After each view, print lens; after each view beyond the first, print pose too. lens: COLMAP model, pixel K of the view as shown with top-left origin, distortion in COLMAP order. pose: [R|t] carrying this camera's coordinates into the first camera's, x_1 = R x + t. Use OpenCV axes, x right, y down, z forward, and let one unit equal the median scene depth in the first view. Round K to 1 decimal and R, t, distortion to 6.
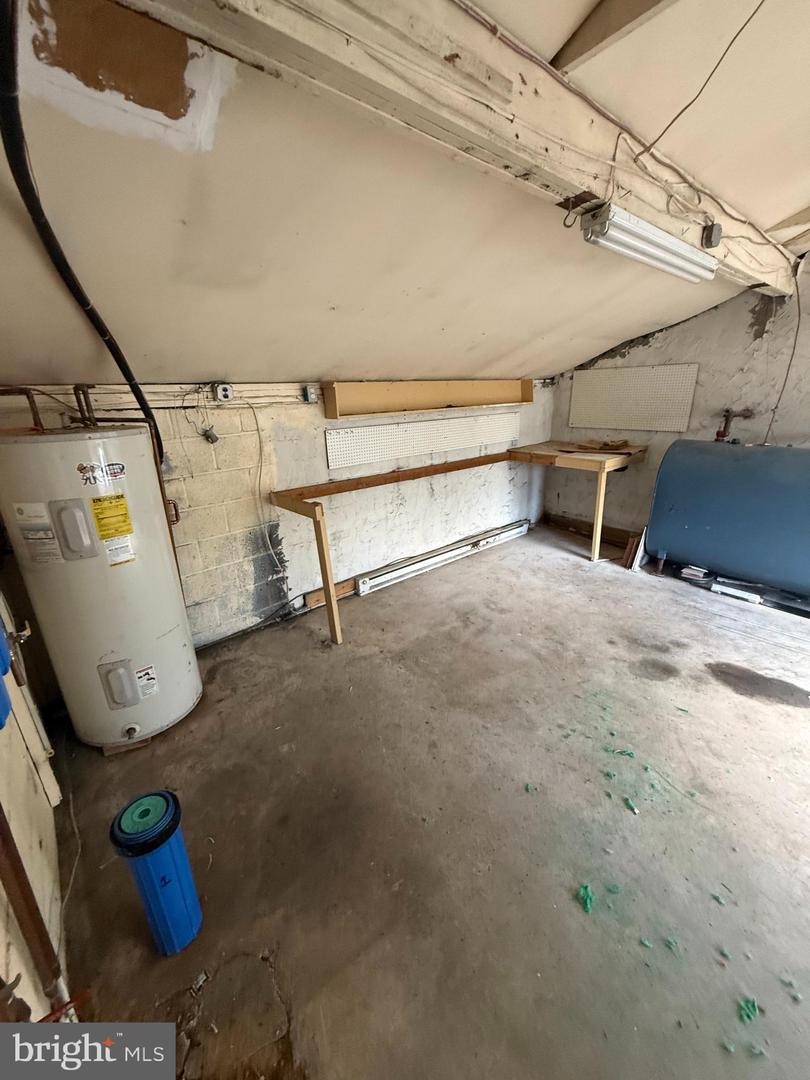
lens RADIAL K [[431.4, 0, 405.9], [0, 431.4, 540.9], [0, 0, 1]] dist [0.001133, 0.000582]
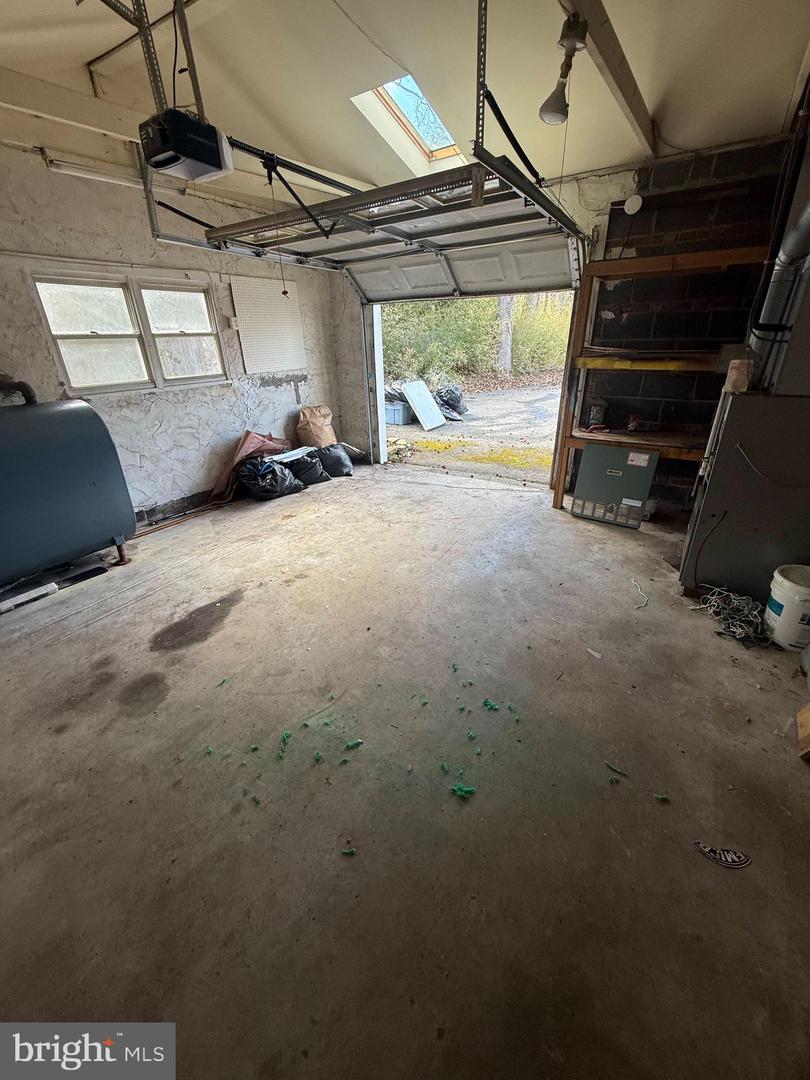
lens RADIAL K [[431.4, 0, 406.1], [0, 431.4, 540.8], [0, 0, 1]] dist [0.001133, 0.000582]
pose [[-0.280698, -0.383688, 0.879768, -0.133472], [0.349183, 0.812983, 0.465972, -0.121136], [-0.894025, 0.437997, -0.094225, 0.524798]]
